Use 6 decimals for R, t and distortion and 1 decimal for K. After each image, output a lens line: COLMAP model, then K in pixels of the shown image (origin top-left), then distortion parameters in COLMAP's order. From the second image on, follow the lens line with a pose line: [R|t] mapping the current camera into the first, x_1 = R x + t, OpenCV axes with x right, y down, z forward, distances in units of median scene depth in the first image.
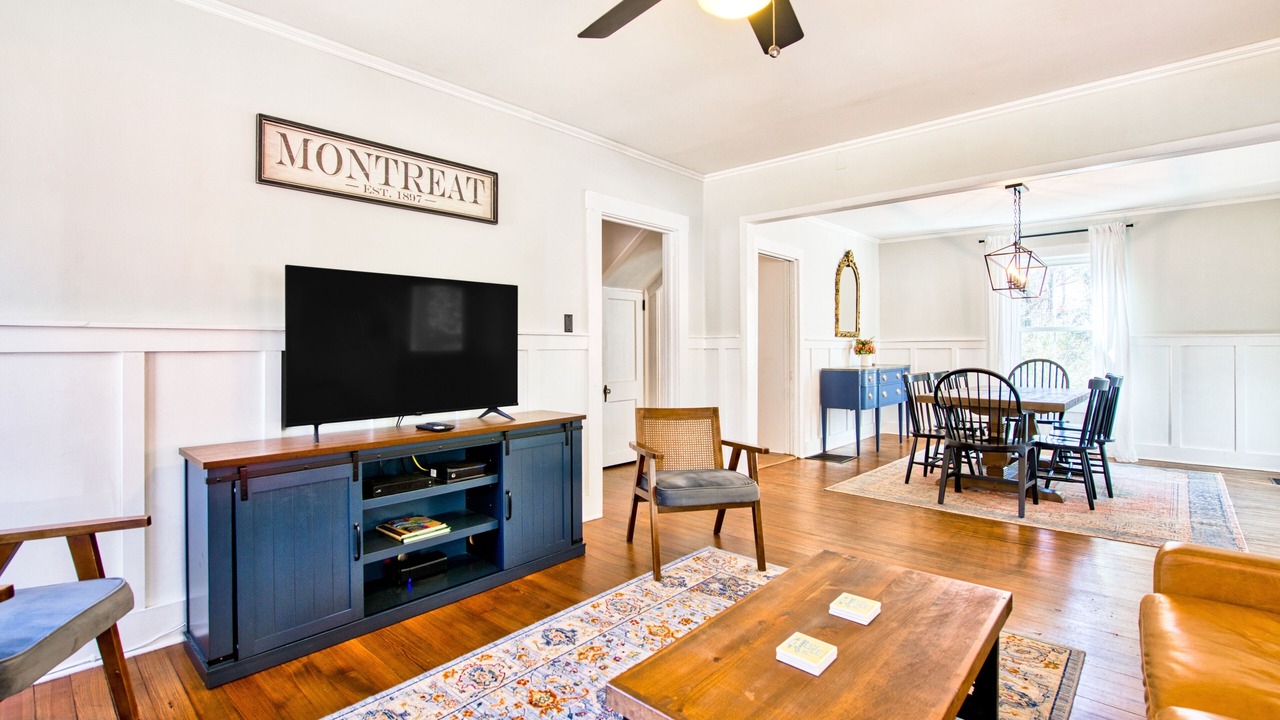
lens RADIAL K [[567.3, 0, 640.4], [0, 567.3, 342.6], [0, 0, 1]] dist [-0.012712, -0.000068]
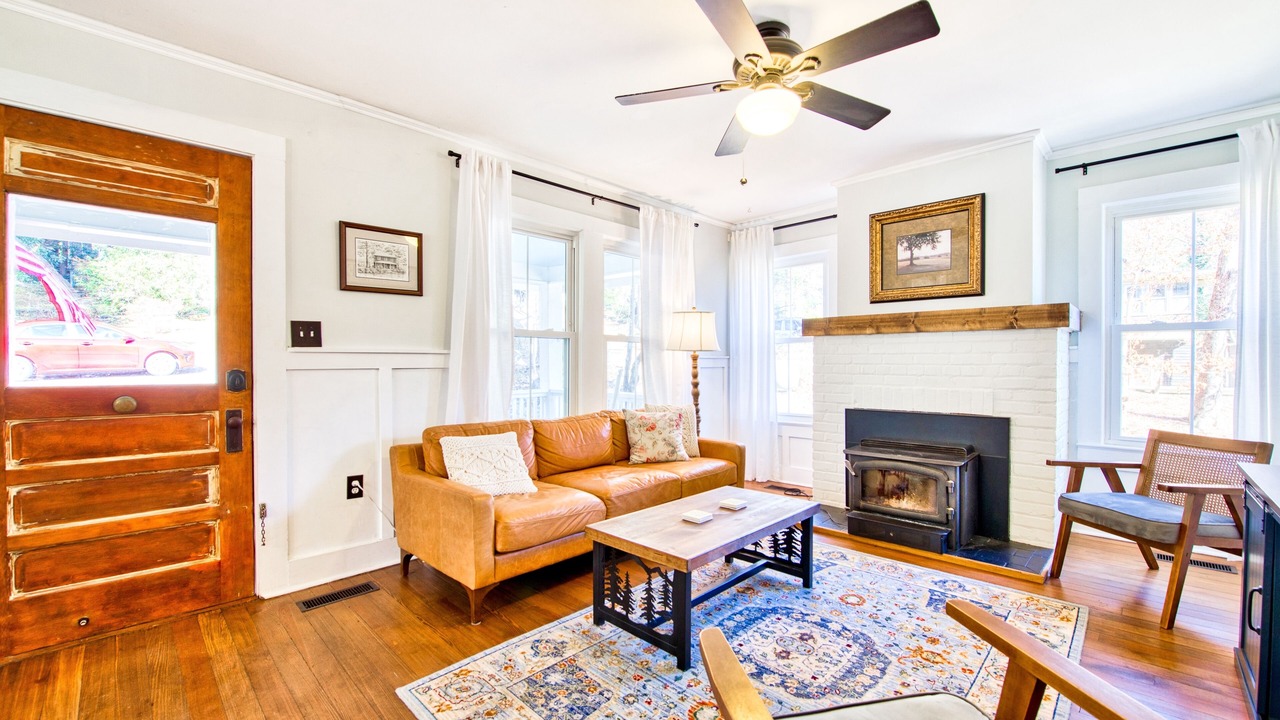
lens RADIAL K [[525.9, 0, 636.3], [0, 525.9, 372.3], [0, 0, 1]] dist [-0.016718, -0.000665]
pose [[-0.998871, 0.004164, 0.047327, 0.246718], [0.004563, 0.999955, 0.008333, 0.009397], [-0.047290, 0.008539, -0.998845, 1.312647]]
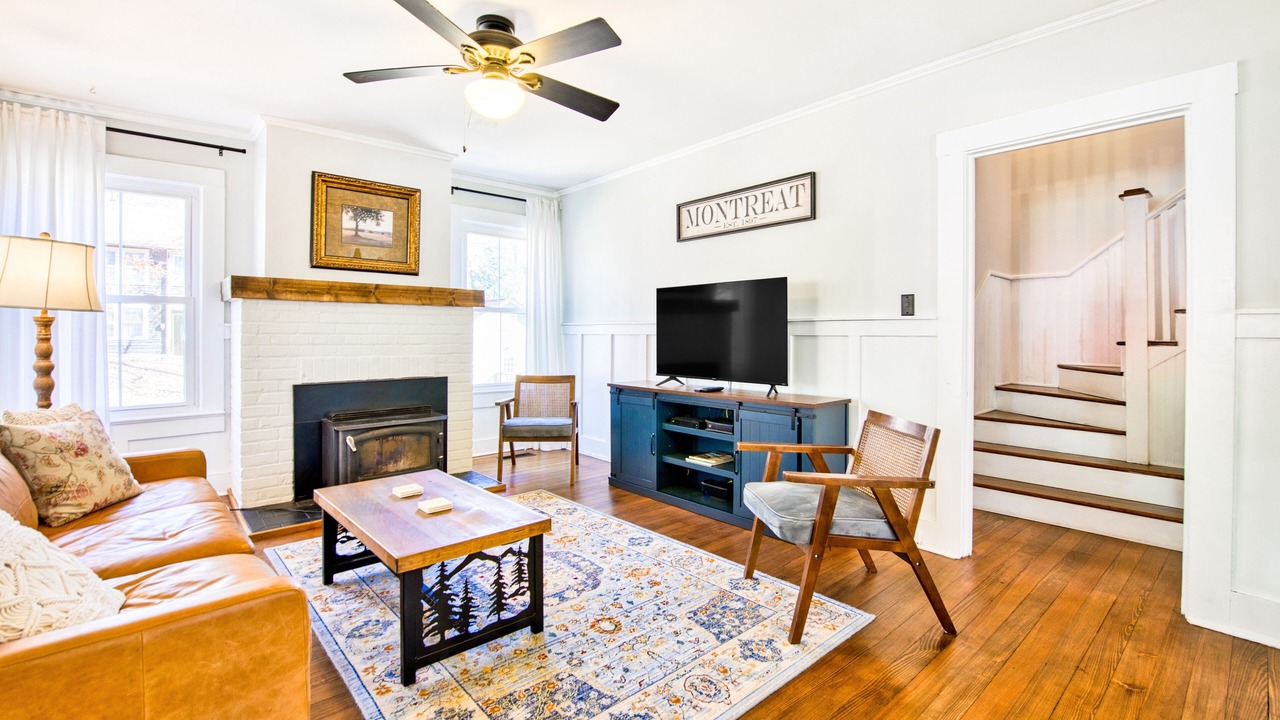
lens RADIAL K [[567.3, 0, 653.0], [0, 567.3, 330.3], [0, 0, 1]] dist [-0.012712, -0.000068]
pose [[-0.086830, -0.002169, -0.996221, 0.933241], [0.007345, 0.999969, -0.002817, 0.003926], [0.996196, -0.007562, -0.086811, 0.868822]]
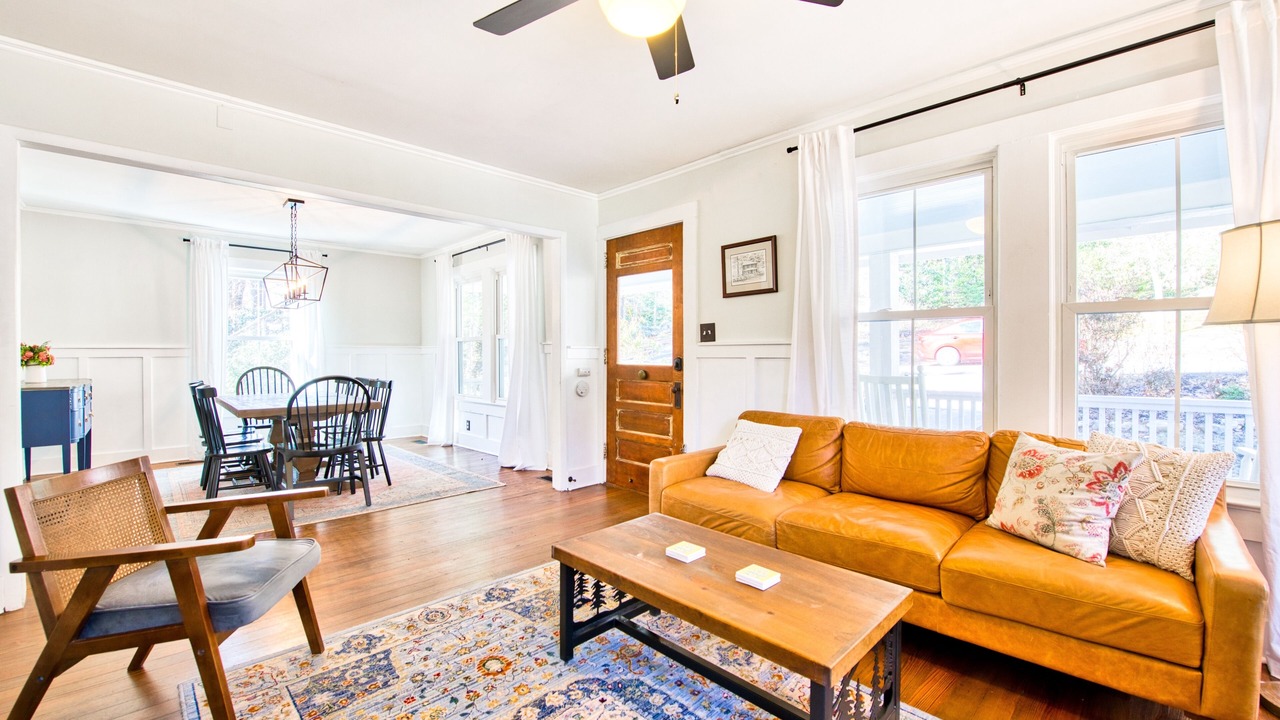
lens RADIAL K [[525.9, 0, 629.8], [0, 525.9, 352.8], [0, 0, 1]] dist [-0.016718, -0.000665]
pose [[0.075257, 0.004600, 0.997154, -0.436018], [-0.007869, 0.999961, -0.004019, 0.003920], [-0.997133, -0.007545, 0.075290, 0.527209]]
